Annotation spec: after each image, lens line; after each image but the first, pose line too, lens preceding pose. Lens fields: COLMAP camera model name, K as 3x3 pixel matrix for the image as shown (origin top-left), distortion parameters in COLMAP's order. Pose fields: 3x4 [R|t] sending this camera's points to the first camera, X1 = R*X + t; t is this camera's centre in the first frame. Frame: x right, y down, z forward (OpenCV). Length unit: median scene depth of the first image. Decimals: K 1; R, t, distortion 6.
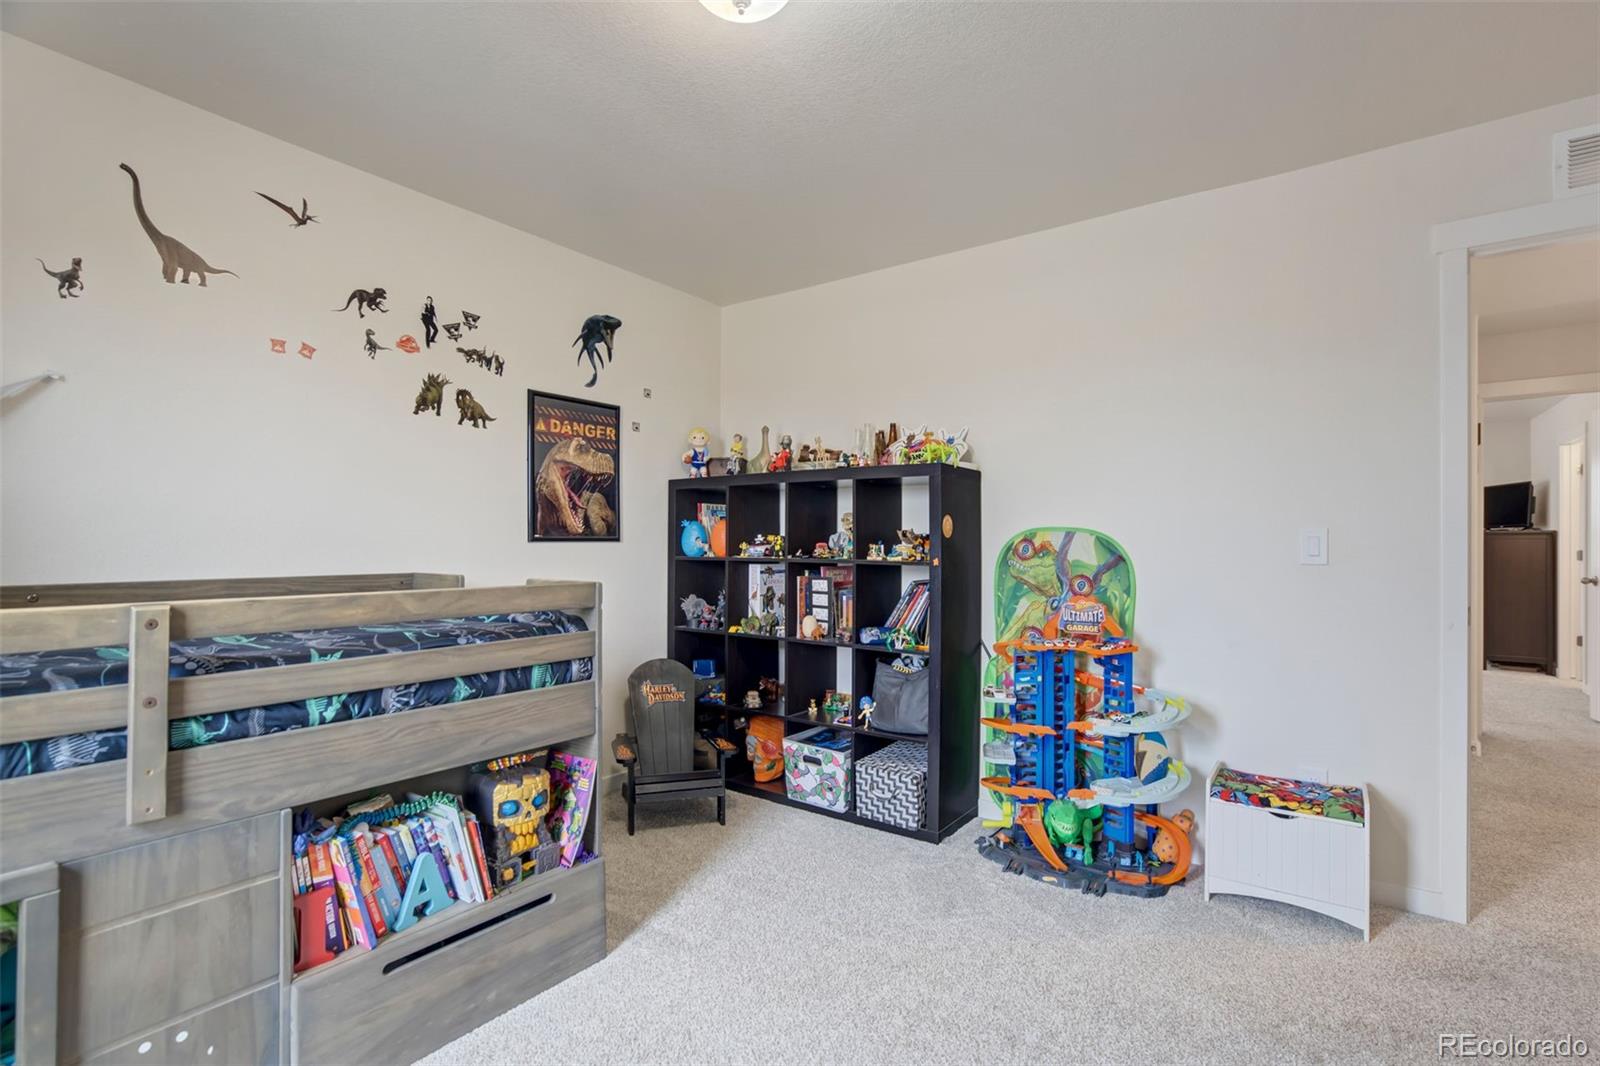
lens RADIAL K [[739.6, 0, 816.4], [0, 739.6, 534.4], [0, 0, 1]] dist [-0.020840, 0.003706]
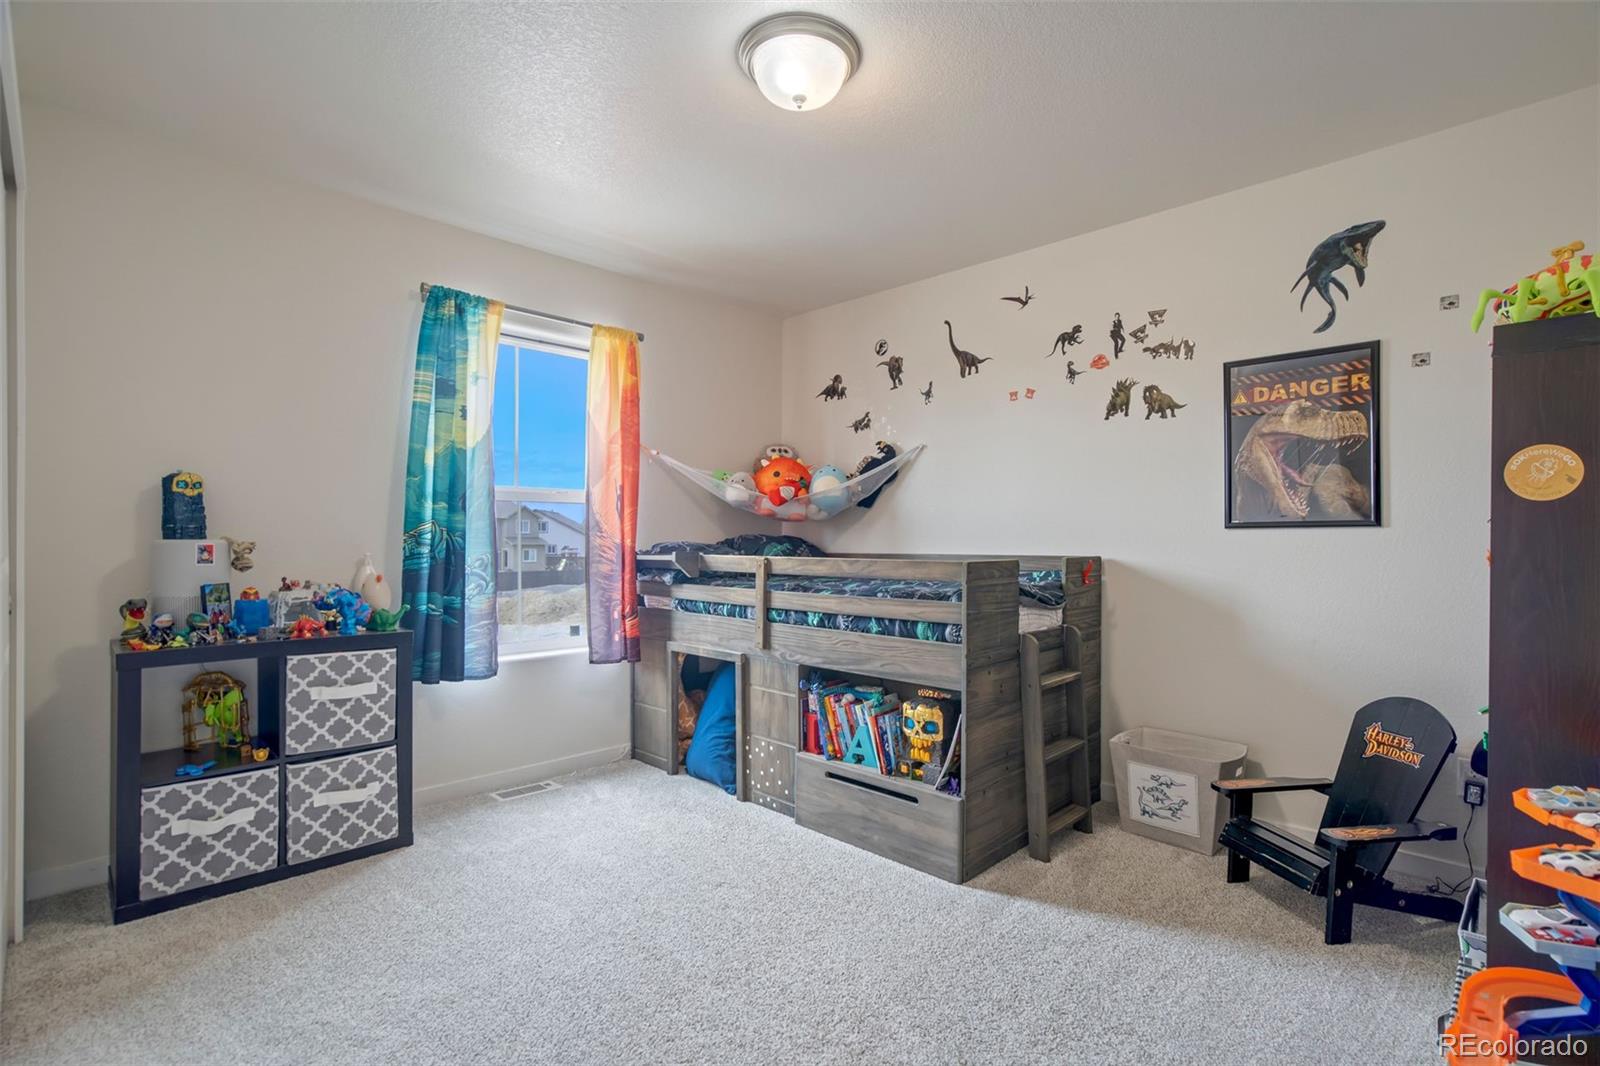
lens RADIAL K [[739.6, 0, 814.7], [0, 739.6, 537.3], [0, 0, 1]] dist [-0.020840, 0.003706]
pose [[-0.136594, -0.004087, -0.990619, 0.640065], [0.012090, 0.999910, -0.005792, 0.021801], [0.990553, -0.012768, -0.136532, 0.669913]]
